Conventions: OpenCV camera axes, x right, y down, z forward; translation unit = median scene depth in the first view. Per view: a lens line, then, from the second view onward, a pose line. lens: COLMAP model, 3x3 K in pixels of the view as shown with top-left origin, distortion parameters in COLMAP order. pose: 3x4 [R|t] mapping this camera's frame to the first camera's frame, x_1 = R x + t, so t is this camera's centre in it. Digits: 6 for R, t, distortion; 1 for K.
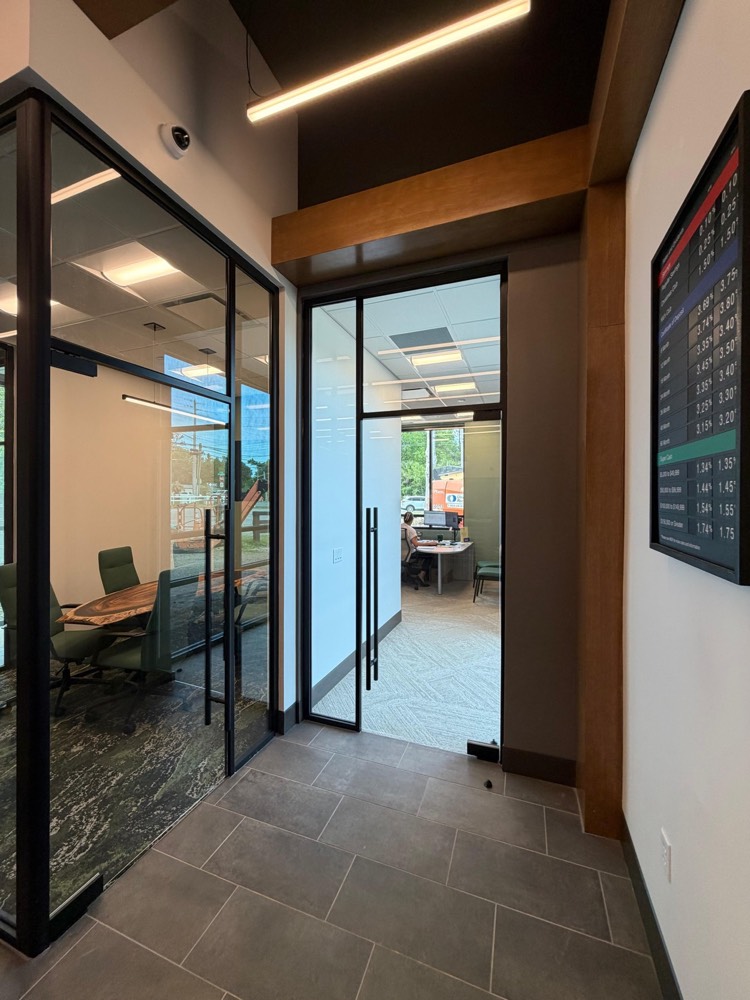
lens RADIAL K [[399.3, 0, 375.0], [0, 399.3, 500.7], [0, 0, 1]] dist [-0.000251, -0.000080]
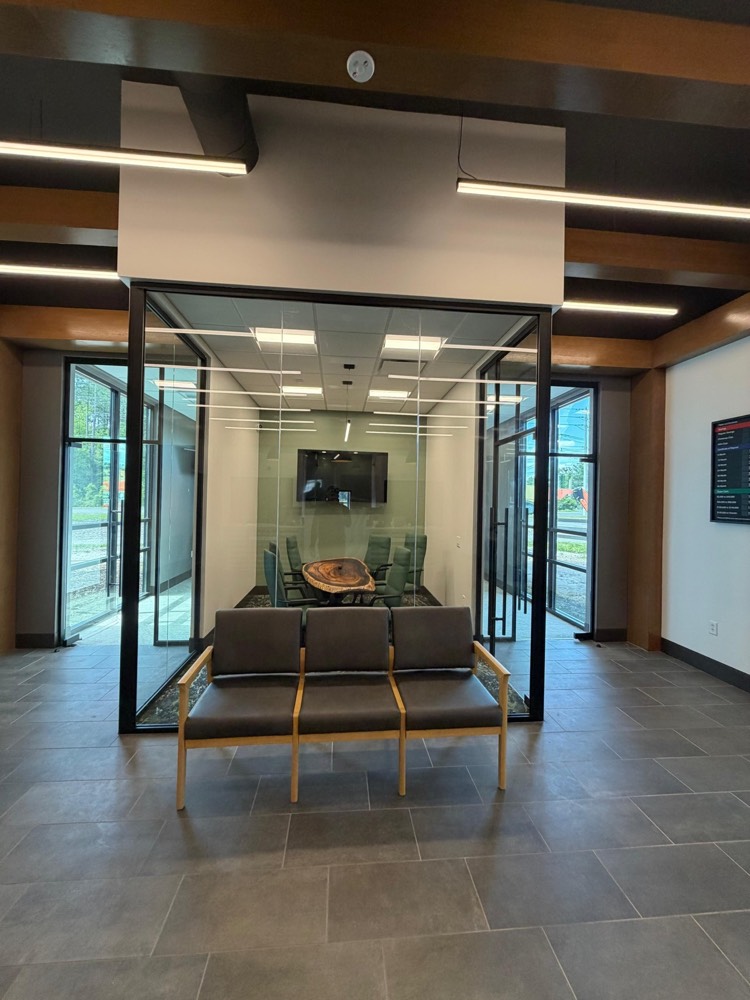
lens RADIAL K [[399.3, 0, 372.6], [0, 399.3, 497.5], [0, 0, 1]] dist [-0.000251, -0.000080]
pose [[0.901046, 0.014571, 0.433478, -1.522938], [-0.013256, 0.999894, -0.006055, -0.004785], [-0.433521, -0.000291, 0.901144, -0.289207]]
